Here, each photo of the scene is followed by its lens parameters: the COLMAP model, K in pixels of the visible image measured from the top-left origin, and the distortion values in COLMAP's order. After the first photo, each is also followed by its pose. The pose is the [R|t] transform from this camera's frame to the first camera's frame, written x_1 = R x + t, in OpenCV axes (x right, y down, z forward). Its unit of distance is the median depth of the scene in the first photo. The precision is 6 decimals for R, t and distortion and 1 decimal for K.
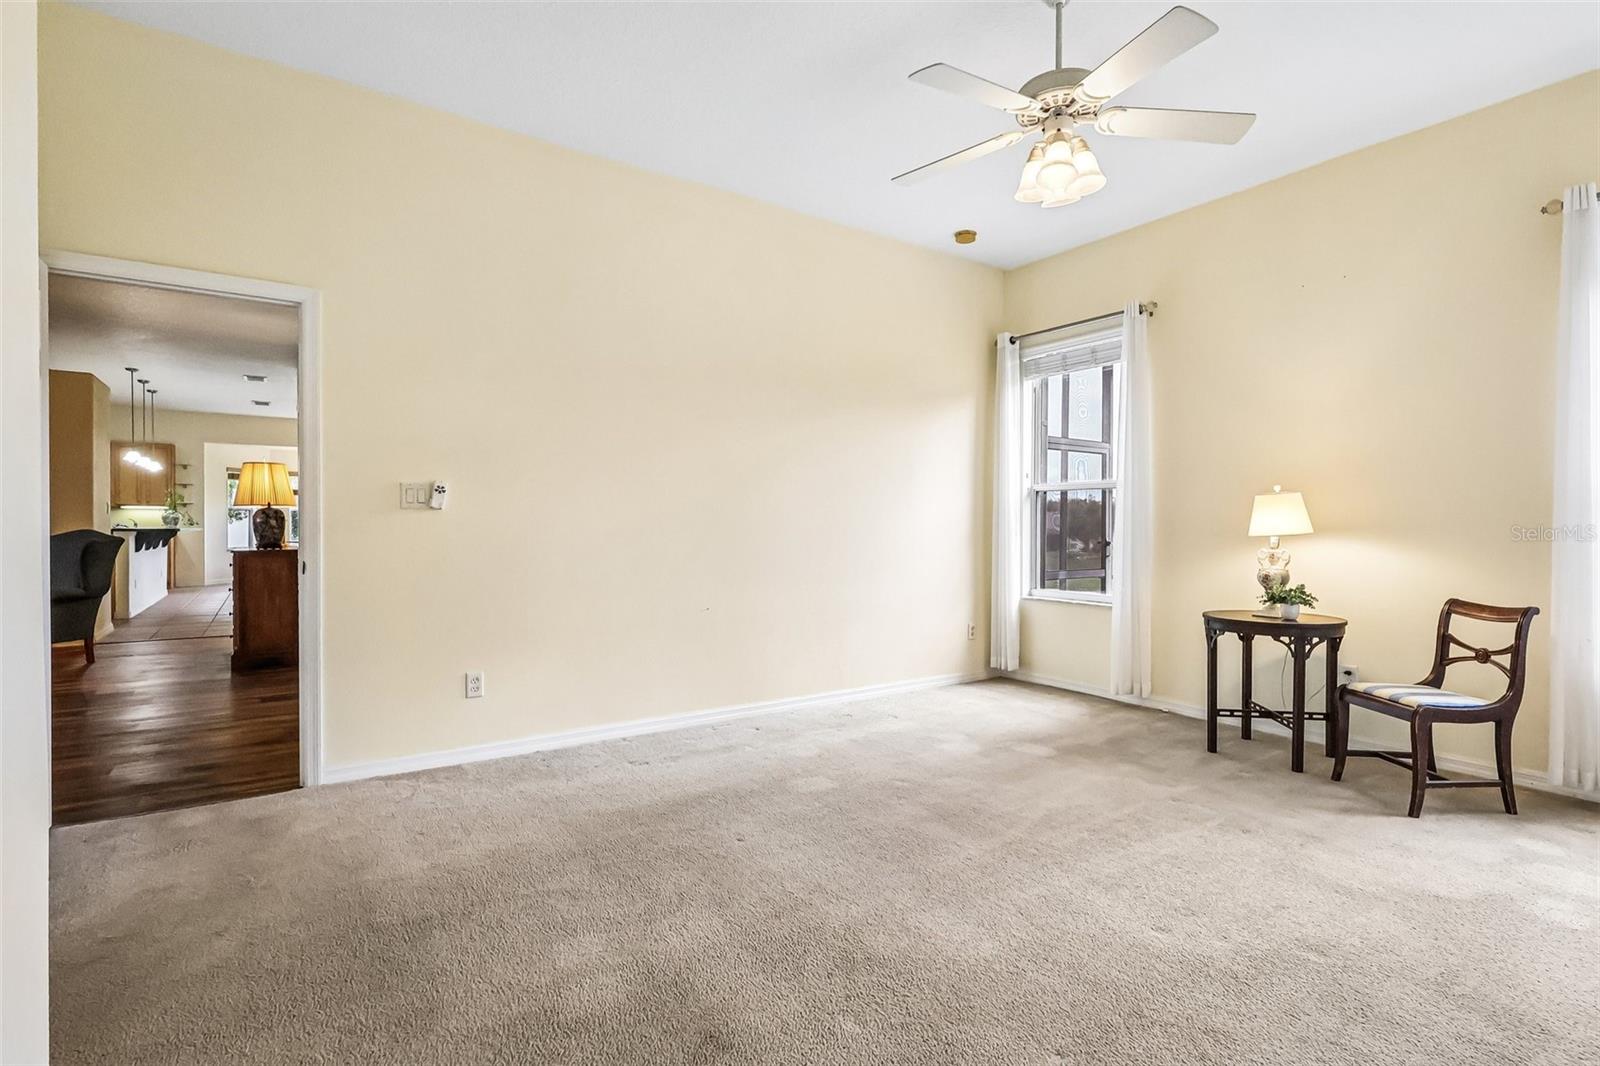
lens RADIAL K [[759.9, 0, 803.3], [0, 759.9, 527.7], [0, 0, 1]] dist [-0.004430, 0.000935]
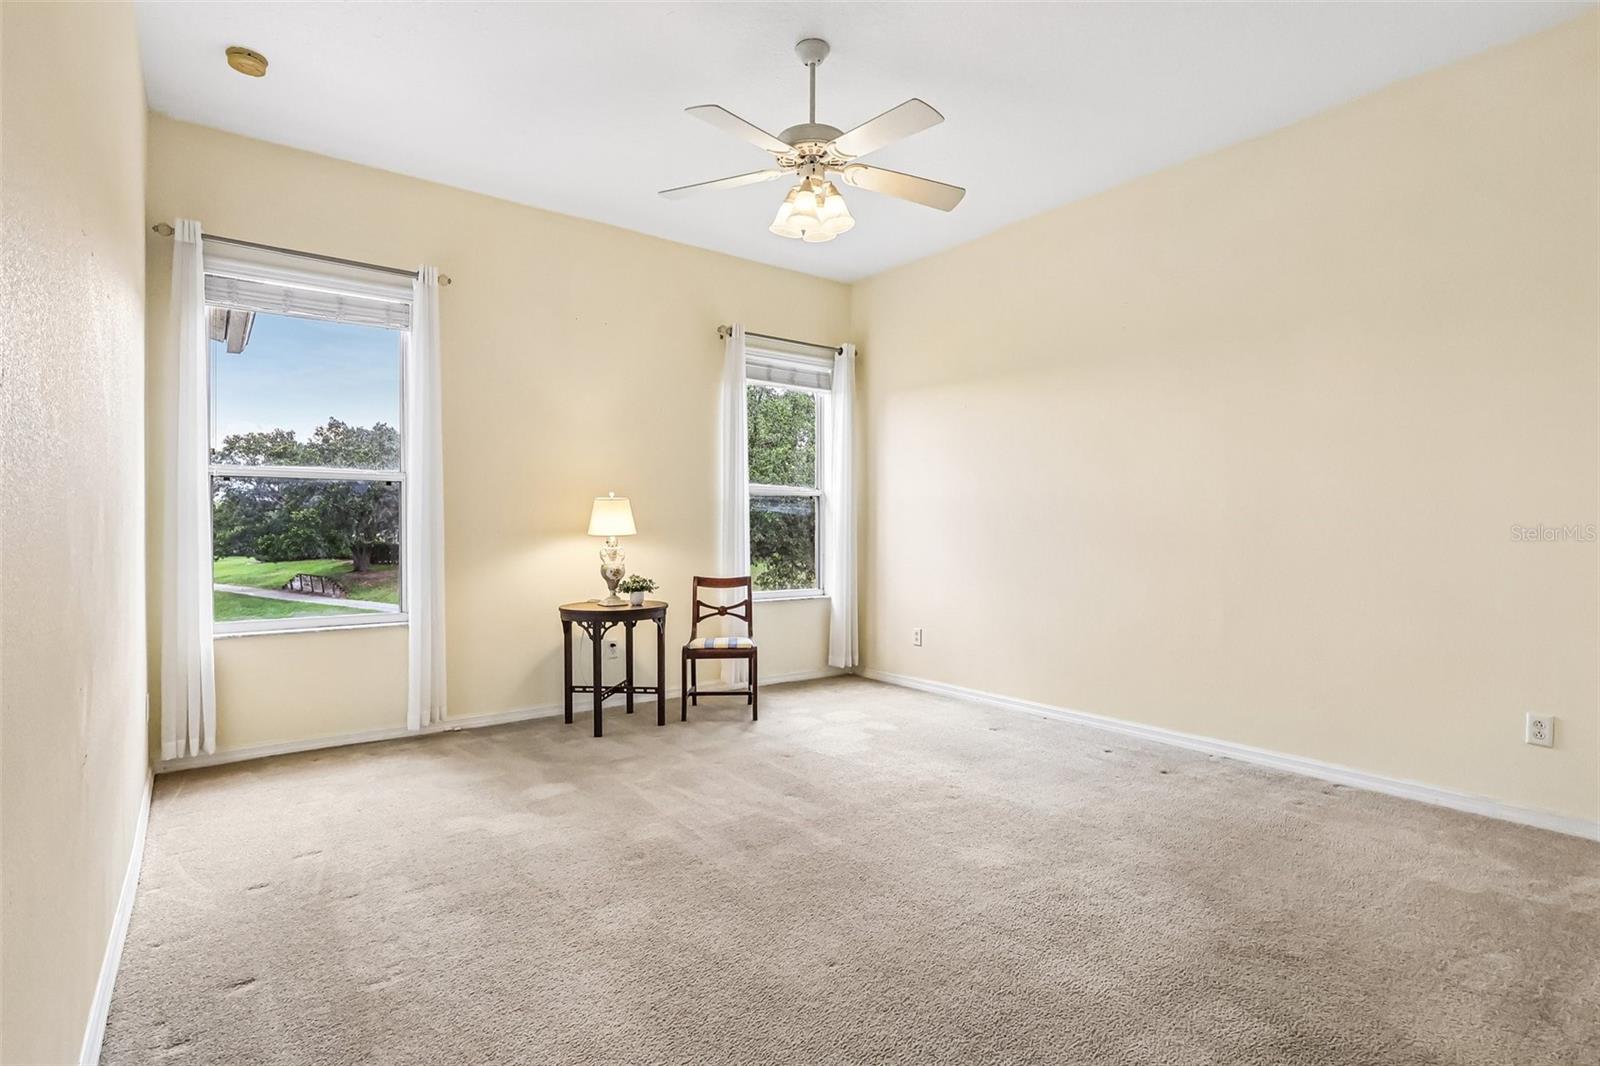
lens RADIAL K [[804.7, 0, 802.0], [0, 804.7, 530.5], [0, 0, 1]] dist [-0.001593, 0.002077]
pose [[-0.035089, -0.015069, 0.999271, -0.632985], [-0.000281, 0.999886, 0.015069, -0.016147], [-0.999384, 0.000248, -0.035089, 0.775674]]
